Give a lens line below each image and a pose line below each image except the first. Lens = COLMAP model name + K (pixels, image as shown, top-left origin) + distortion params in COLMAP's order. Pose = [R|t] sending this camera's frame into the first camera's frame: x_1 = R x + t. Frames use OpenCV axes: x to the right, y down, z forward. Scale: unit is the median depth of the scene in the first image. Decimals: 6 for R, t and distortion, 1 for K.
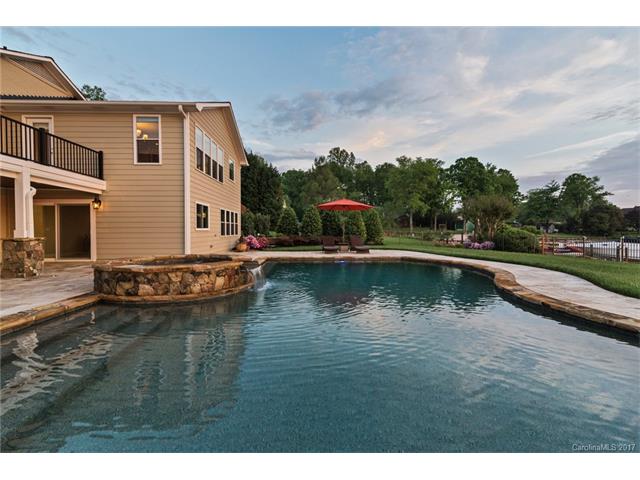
lens RADIAL K [[298.6, 0, 320.0], [0, 298.6, 240.0], [0, 0, 1]] dist [0.001576, -0.000081]
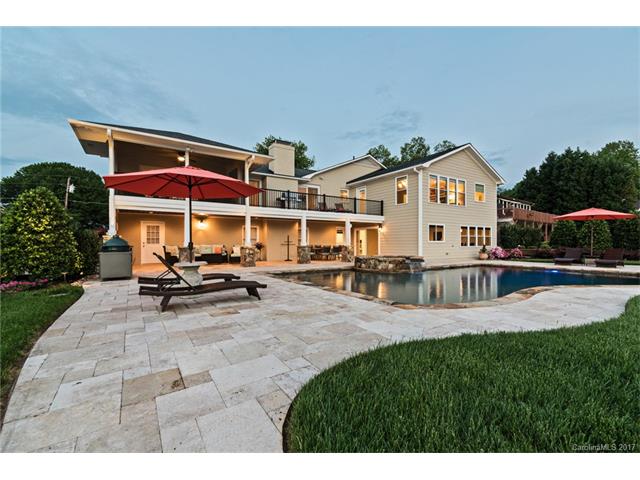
lens RADIAL K [[298.6, 0, 320.0], [0, 298.6, 240.0], [0, 0, 1]] dist [0.001576, -0.000081]
pose [[0.521061, -0.007432, -0.853487, 0.661267], [-0.025119, 0.999395, -0.024038, 0.008115], [0.853150, 0.033964, 0.520560, -0.305221]]
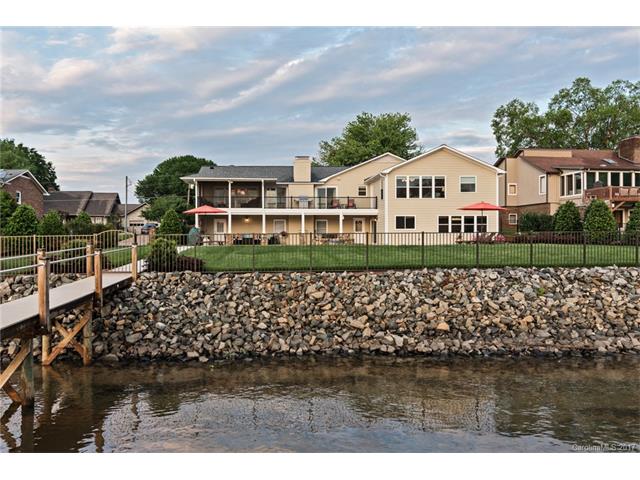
lens RADIAL K [[733.5, 0, 320.0], [0, 733.5, 240.0], [0, 0, 1]] dist [0.000958, 0.000439]
pose [[-0.009210, 0.002133, -0.999955, 4.823652], [-0.026566, 0.999644, 0.002377, 0.037483], [0.999605, 0.026587, -0.009150, 0.601563]]
